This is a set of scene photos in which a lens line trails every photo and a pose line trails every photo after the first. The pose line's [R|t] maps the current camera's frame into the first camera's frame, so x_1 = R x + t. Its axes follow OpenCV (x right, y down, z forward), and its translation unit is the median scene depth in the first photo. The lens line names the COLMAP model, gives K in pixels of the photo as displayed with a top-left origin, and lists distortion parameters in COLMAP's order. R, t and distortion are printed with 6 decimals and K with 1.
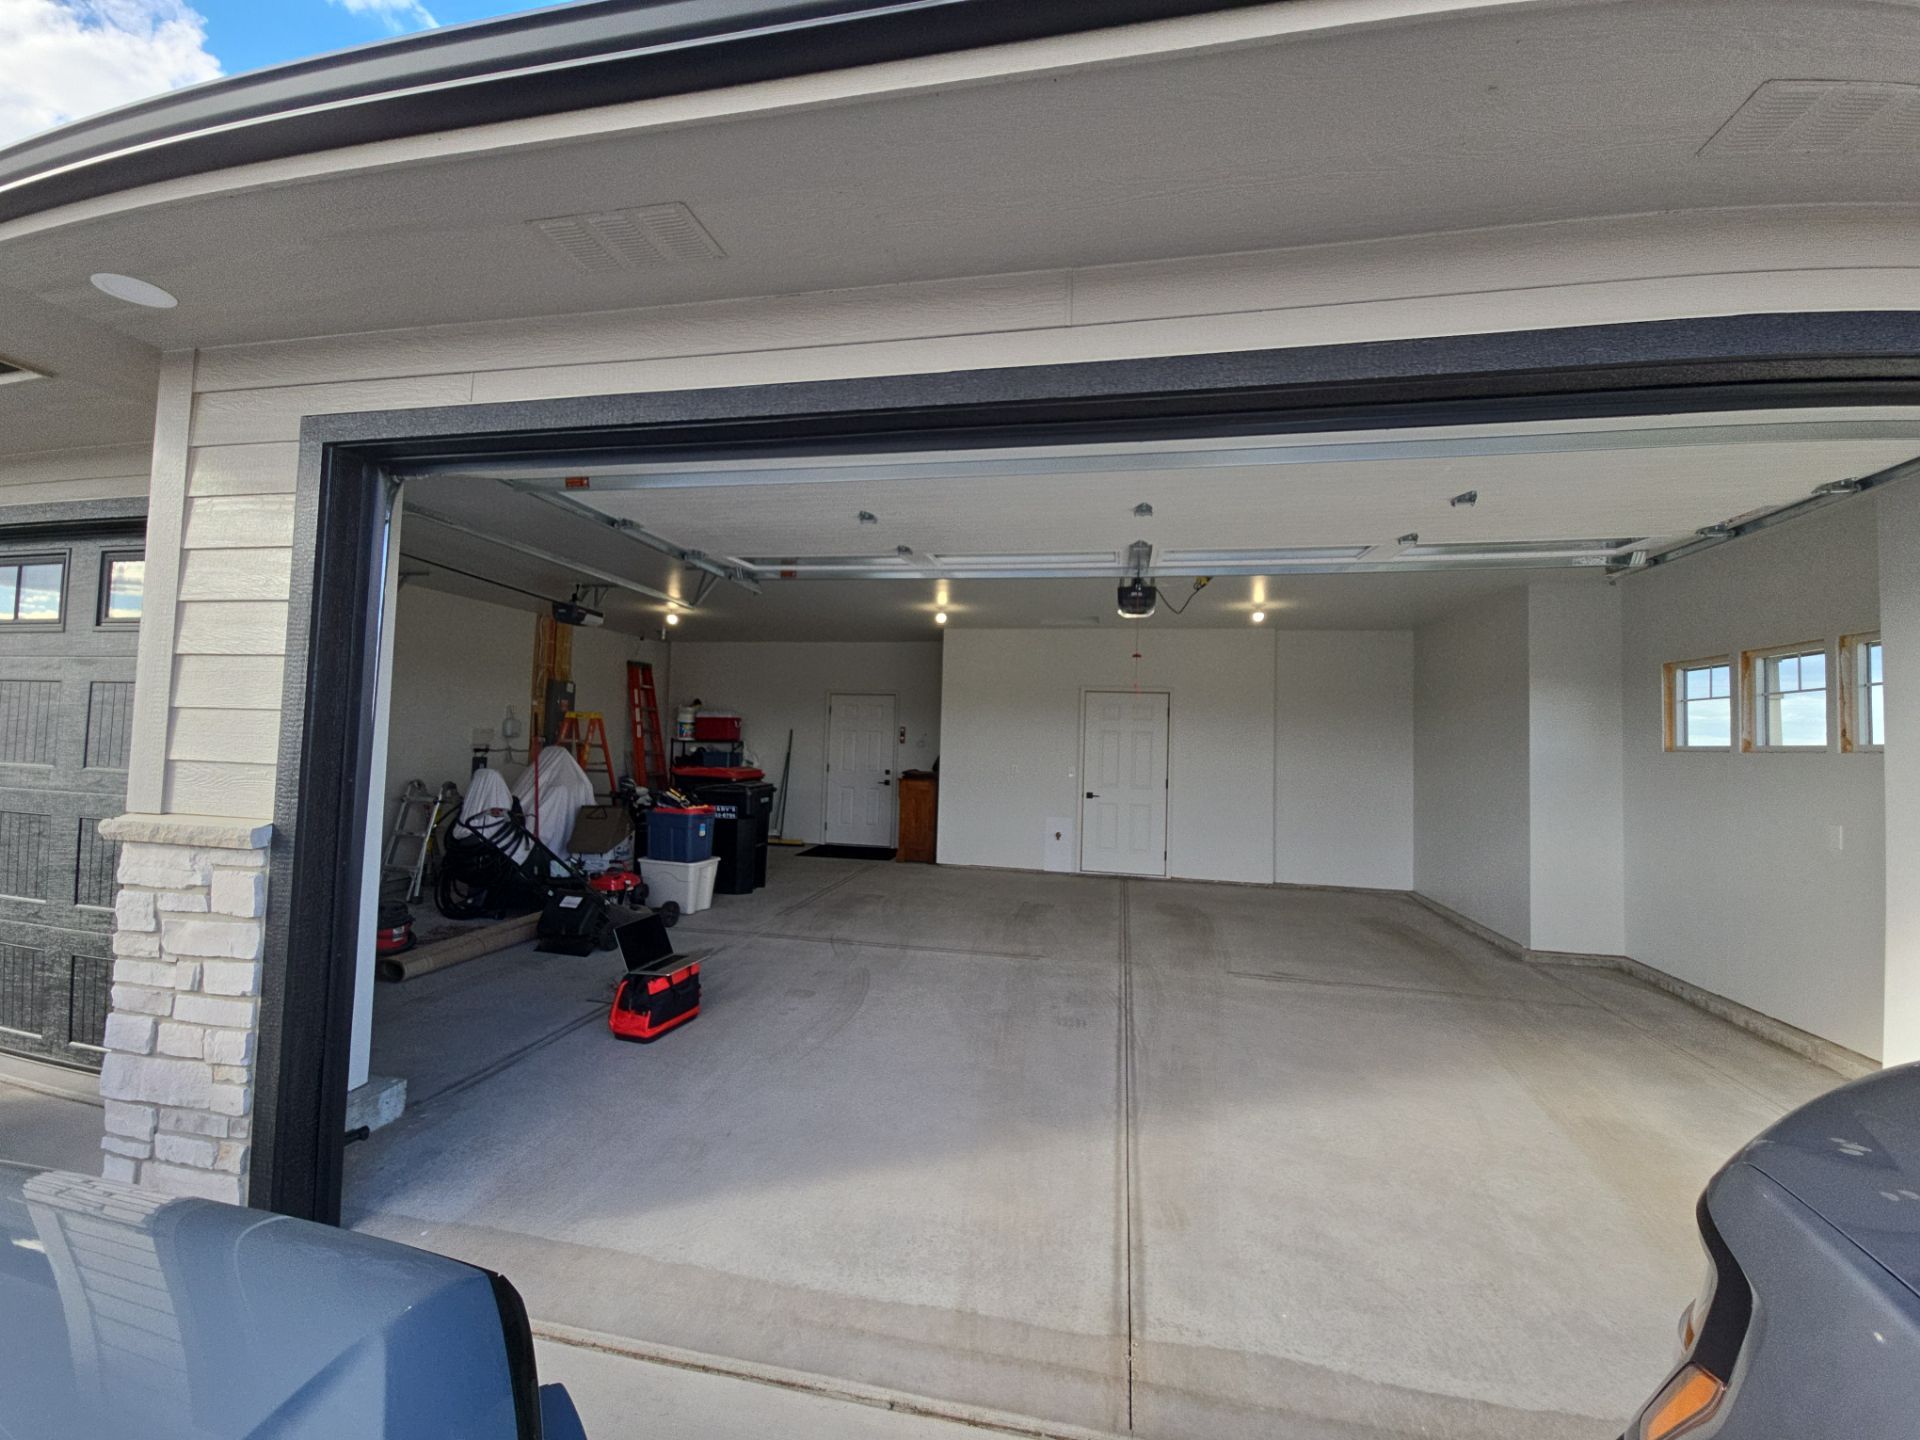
lens RADIAL K [[792.9, 0, 961.0], [0, 792.9, 710.8], [0, 0, 1]] dist [0.001462, -0.000295]
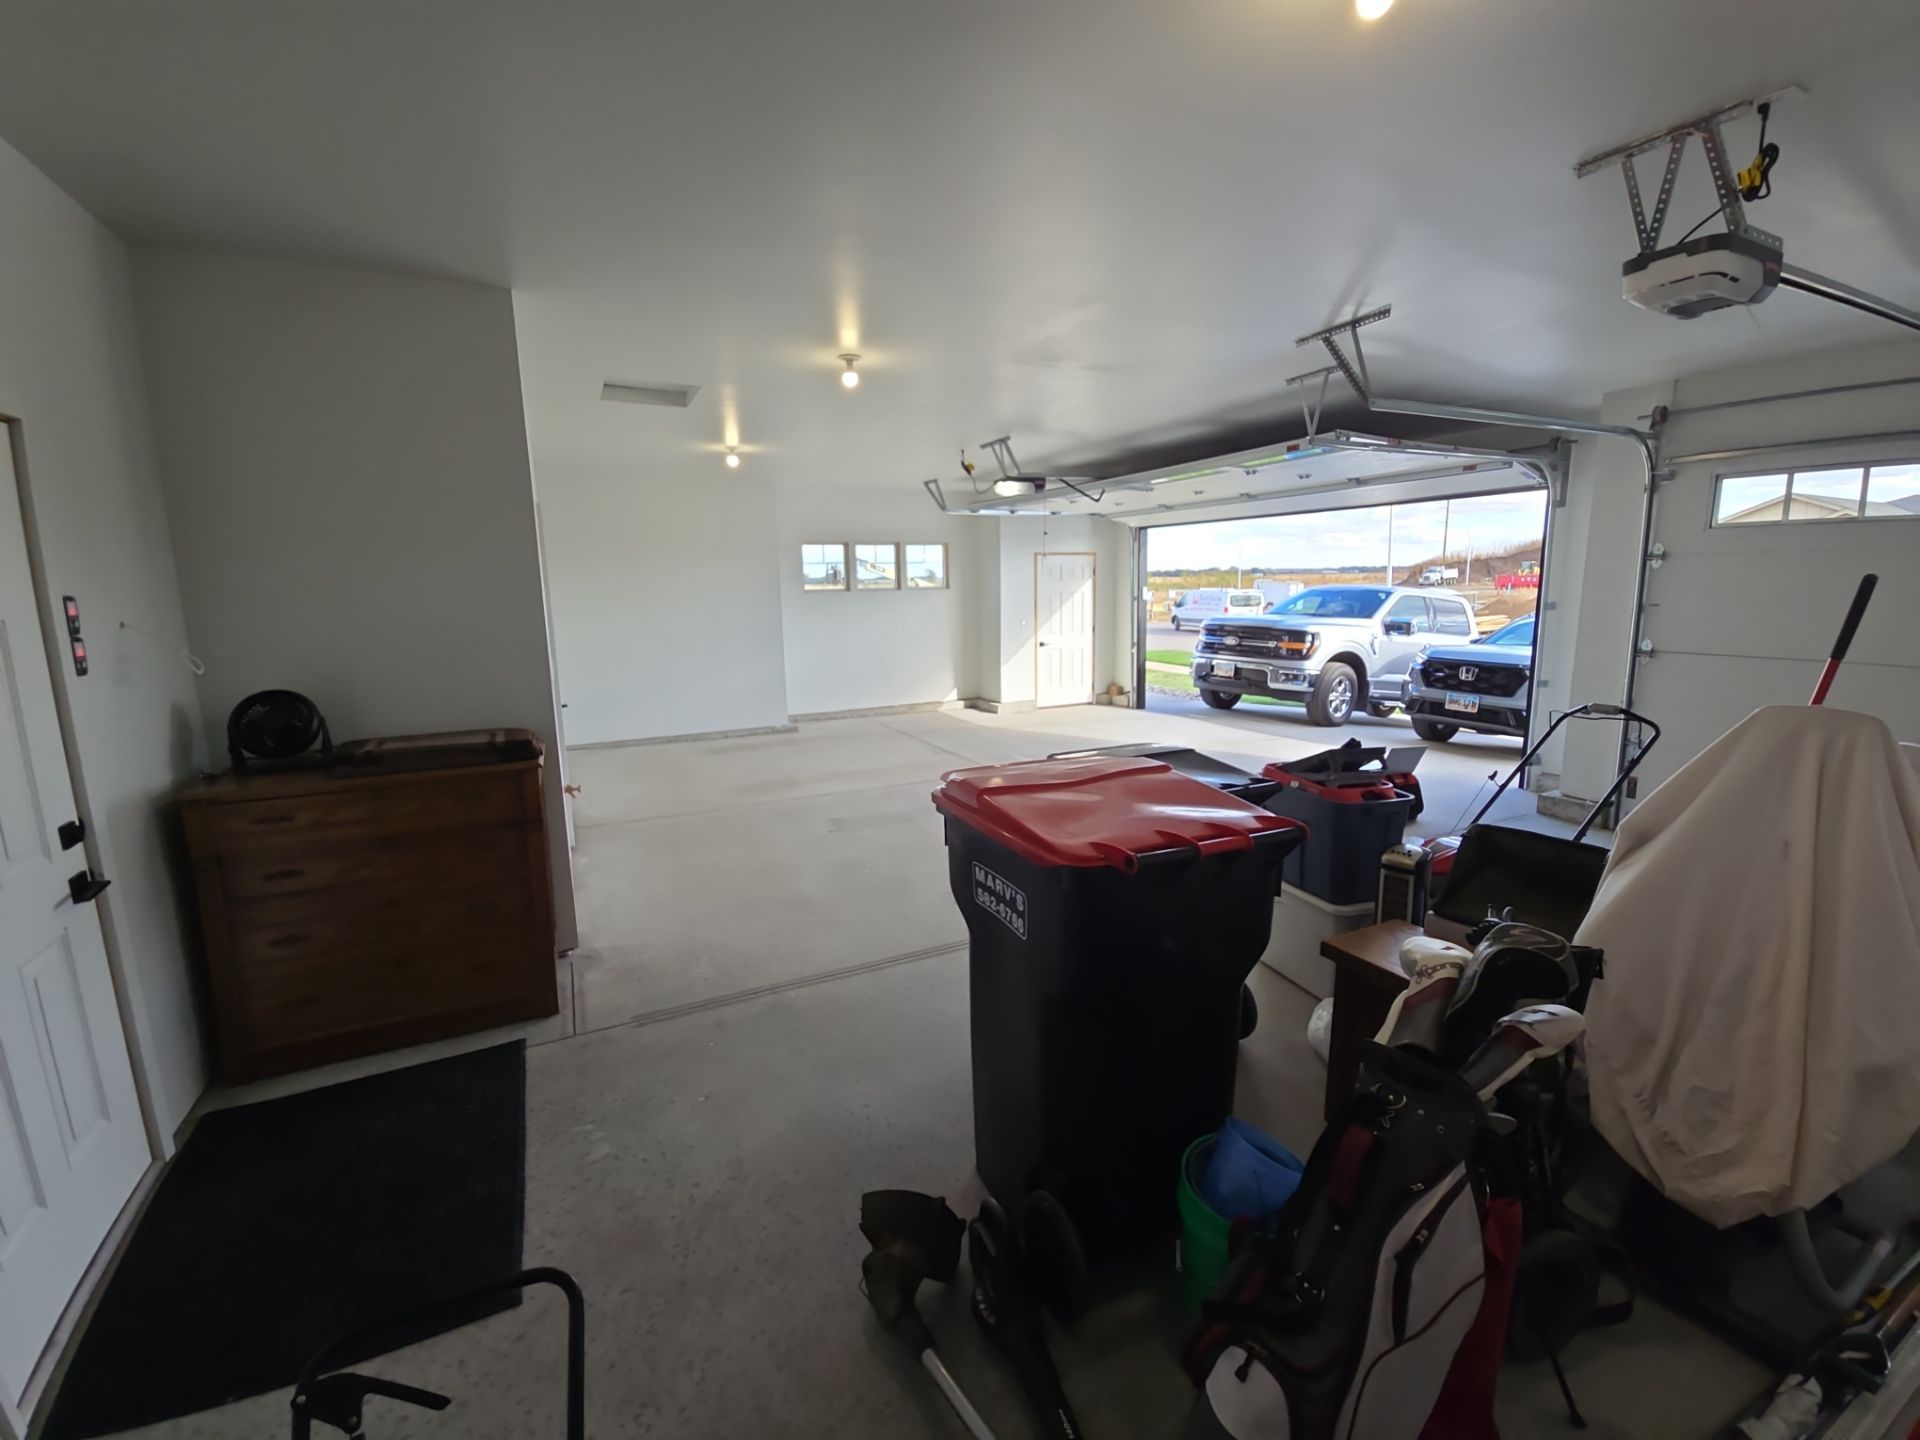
lens RADIAL K [[792.9, 0, 961.0], [0, 792.9, 710.8], [0, 0, 1]] dist [0.001462, -0.000295]
pose [[-0.641452, -0.141239, 0.754049, -0.529552], [-0.032920, 0.987069, 0.156881, 0.016025], [-0.766456, 0.075808, -0.637807, 1.376357]]
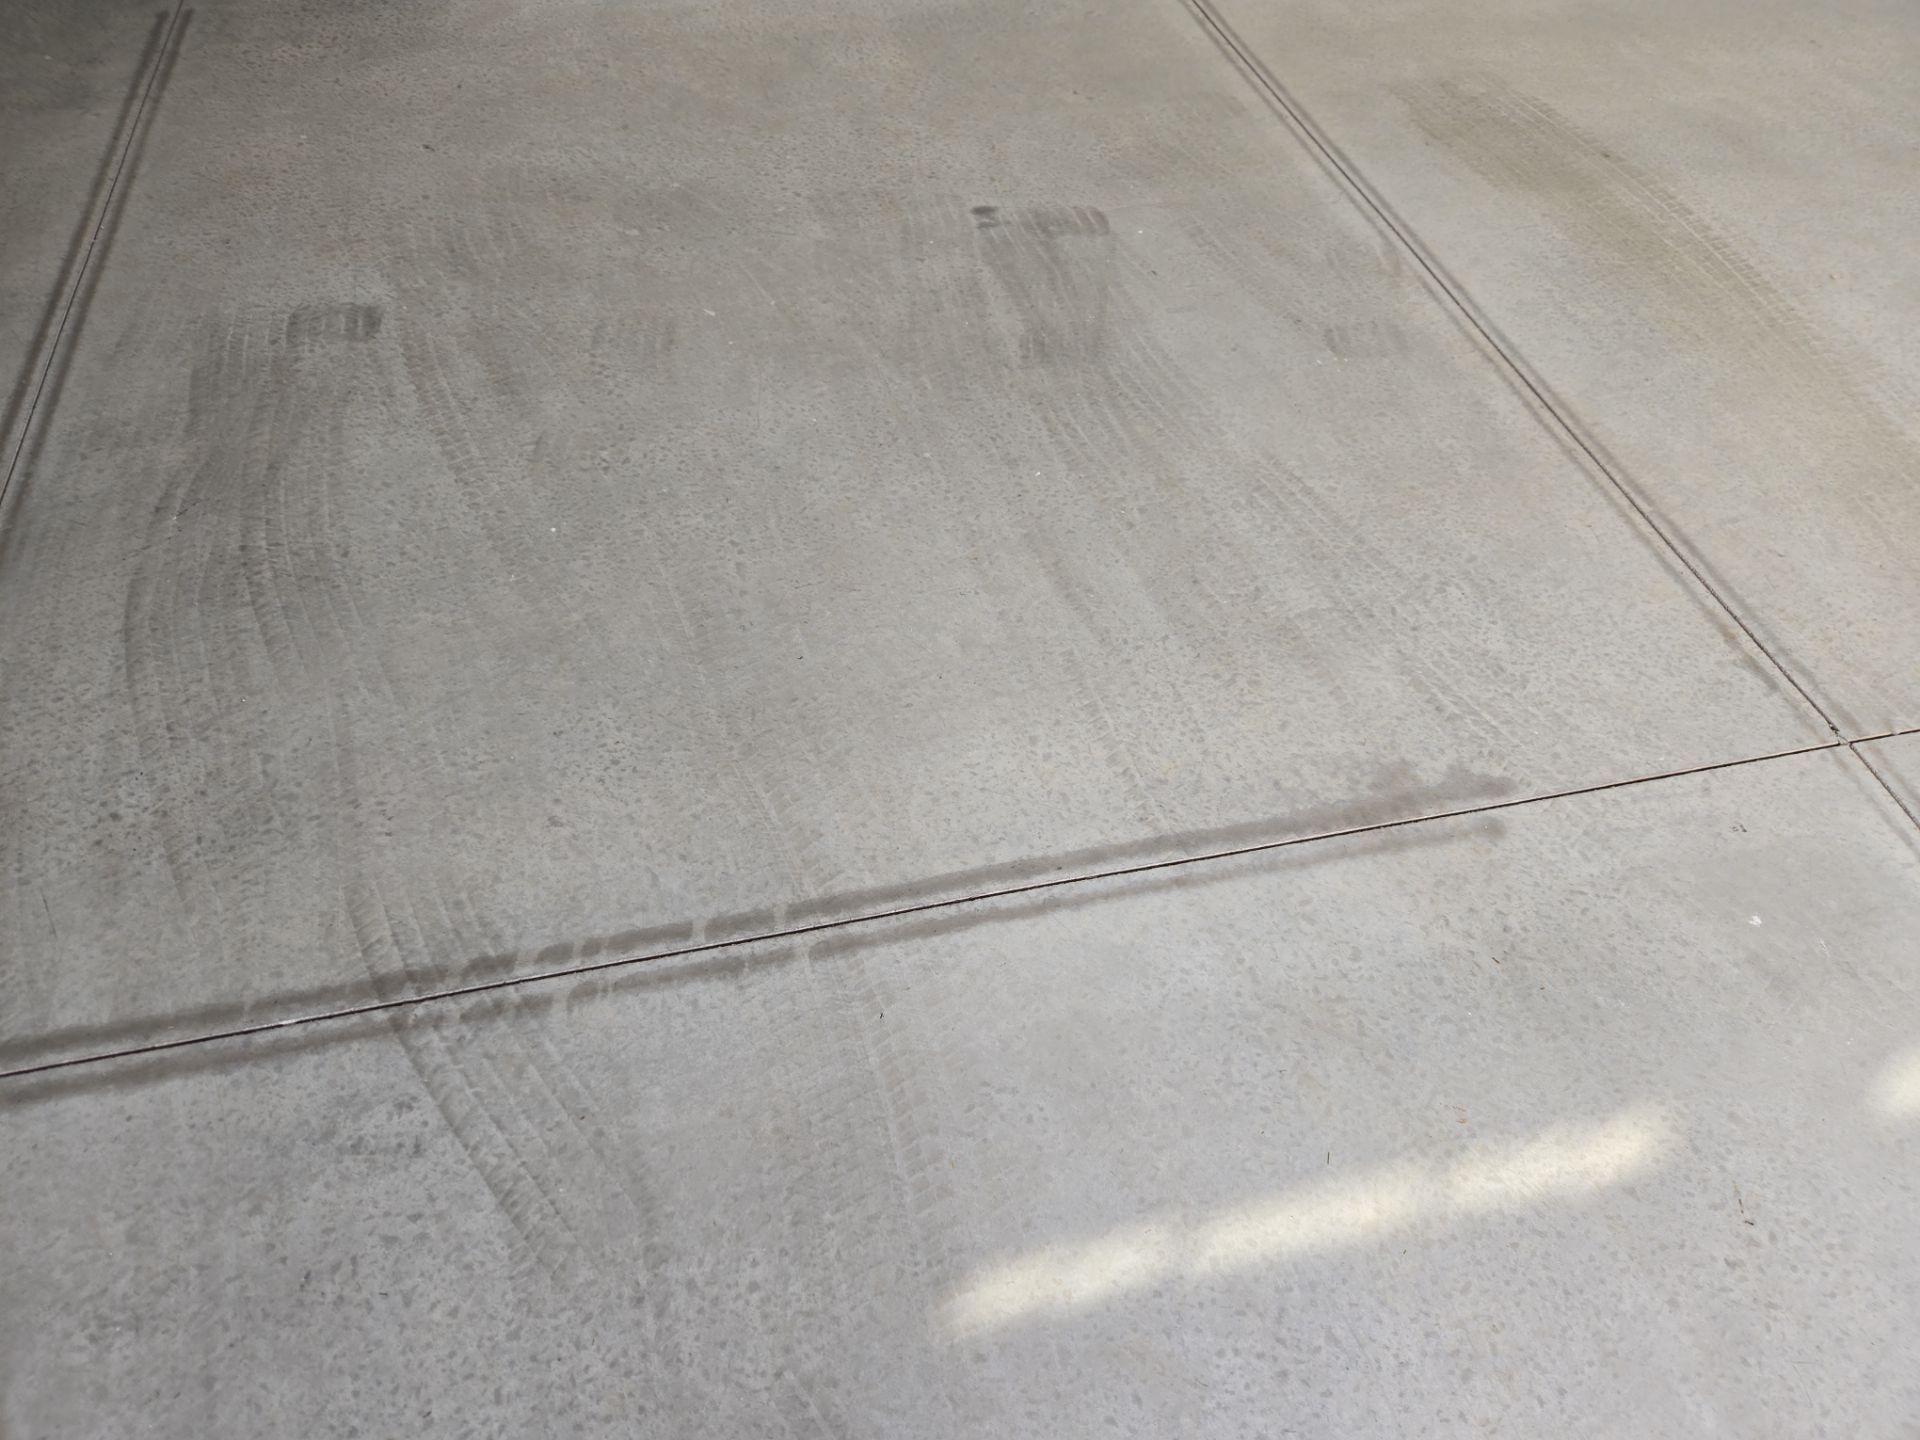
lens RADIAL K [[1237.9, 0, 960.0], [0, 1237.9, 720.0], [0, 0, 1]] dist [0.027297, -0.004113]
pose [[0.906254, -0.322758, 0.273002, -0.084301], [-0.018040, 0.615685, 0.787786, 0.029909], [-0.422347, -0.718859, 0.552145, 0.677814]]
